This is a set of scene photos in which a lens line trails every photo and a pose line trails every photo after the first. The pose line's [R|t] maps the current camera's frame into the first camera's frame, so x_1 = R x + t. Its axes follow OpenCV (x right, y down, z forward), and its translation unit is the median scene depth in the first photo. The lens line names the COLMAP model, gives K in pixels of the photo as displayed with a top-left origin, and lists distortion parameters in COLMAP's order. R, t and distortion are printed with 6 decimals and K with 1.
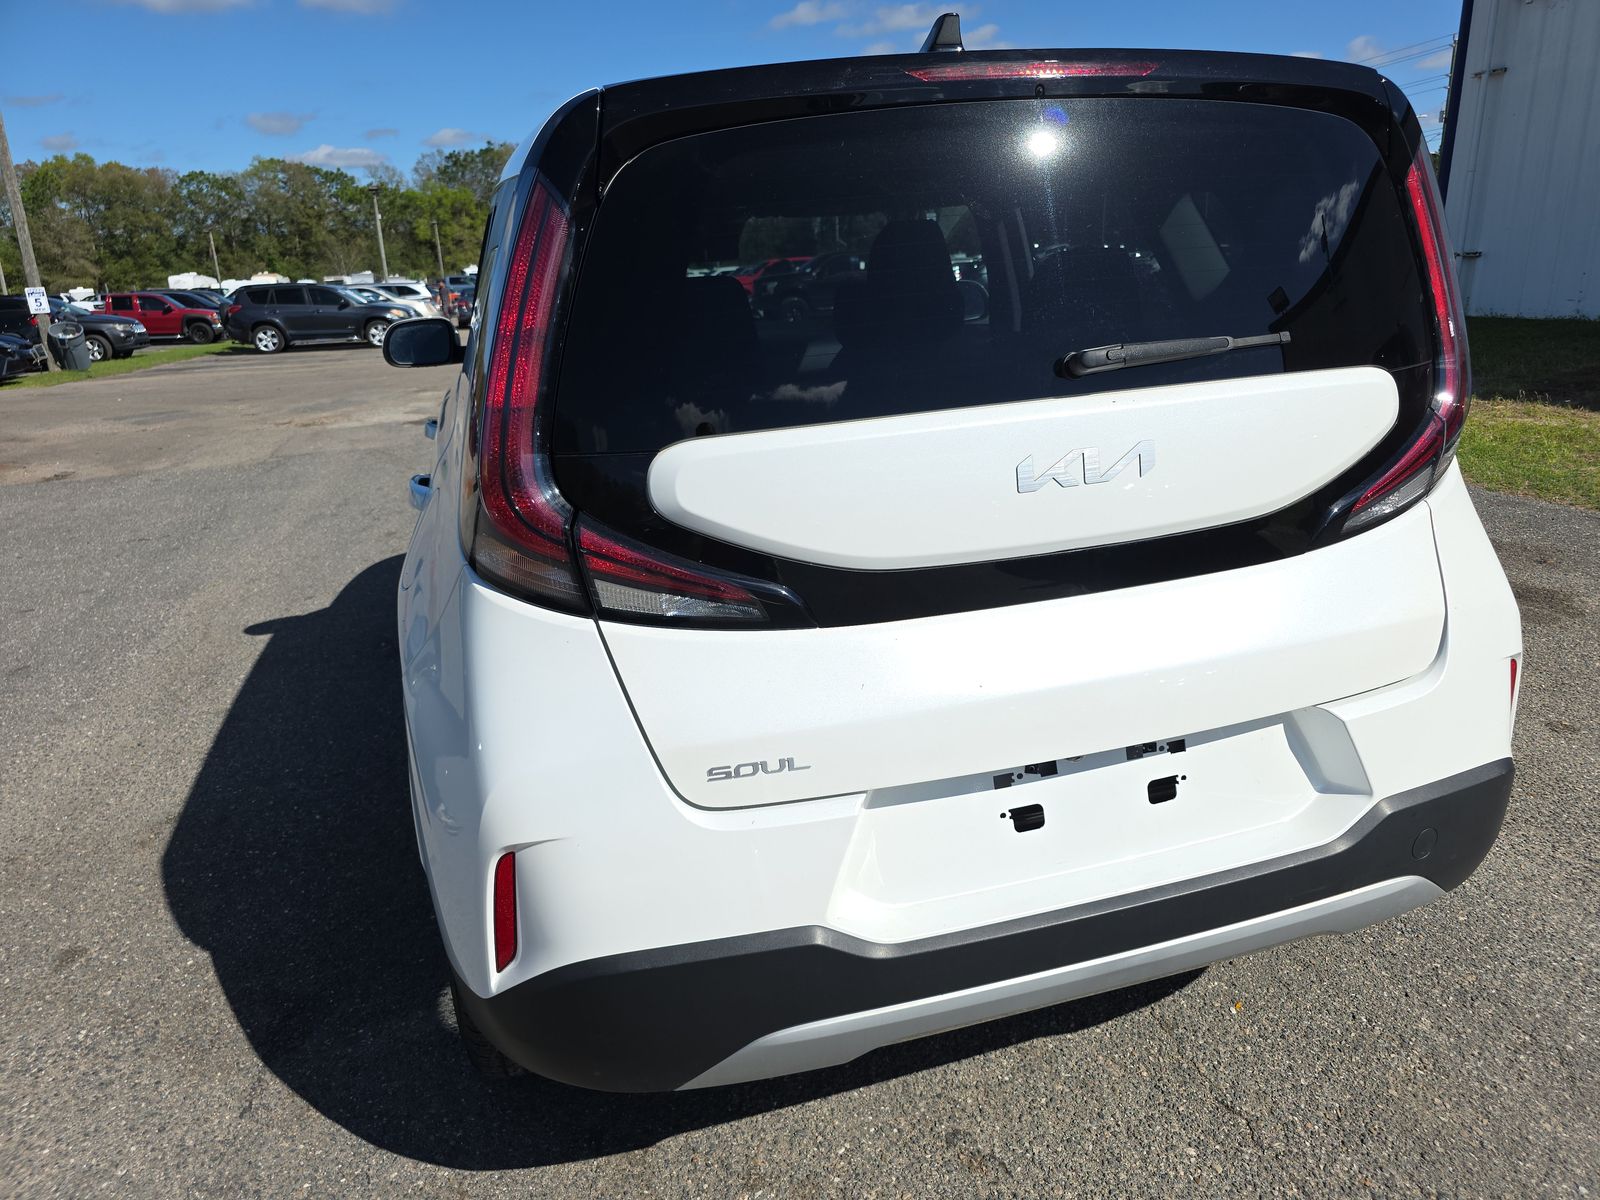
lens RADIAL K [[1068.4, 0, 826.9], [0, 1068.4, 613.7], [0, 0, 1]] dist [0.038720, -0.031864]
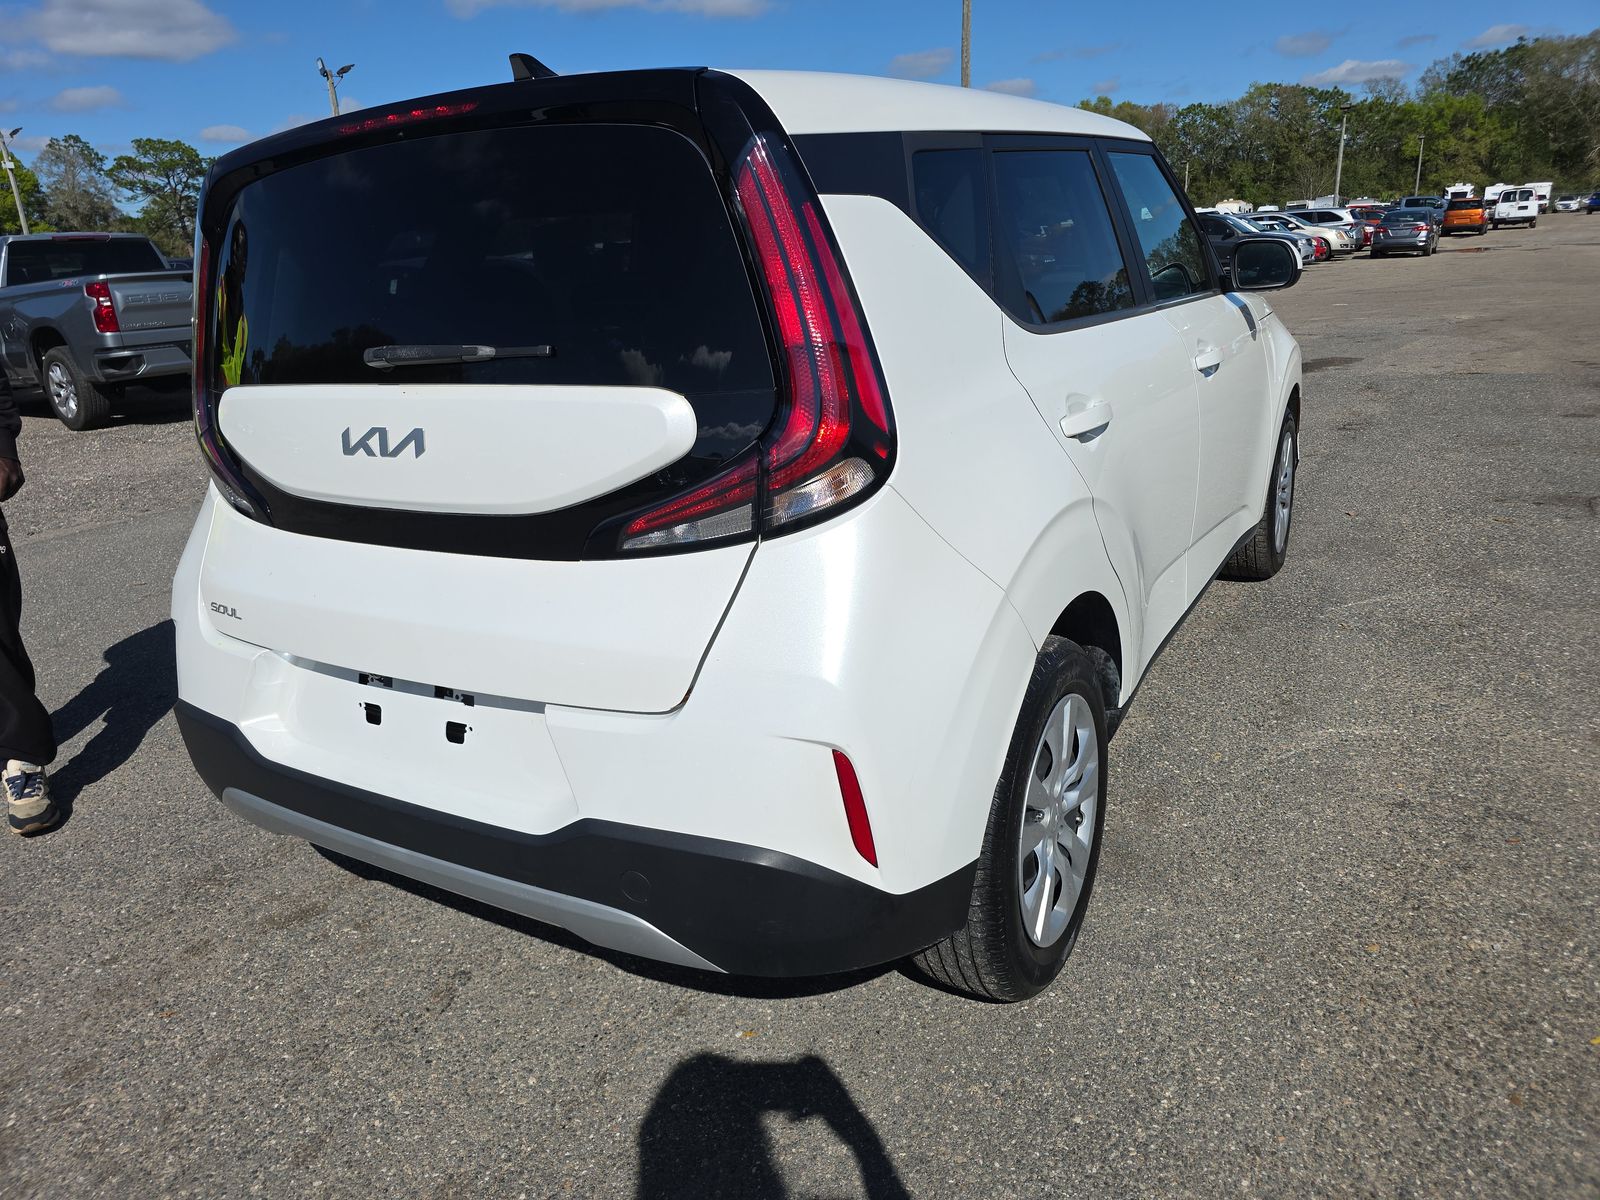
lens RADIAL K [[1068.4, 0, 788.3], [0, 1068.4, 595.9], [0, 0, 1]] dist [0.038720, -0.031864]
pose [[0.673507, 0.234884, -0.700869, 1.148621], [-0.201296, 0.970616, 0.131848, -0.173078], [0.711244, 0.052281, 0.700998, 0.388832]]
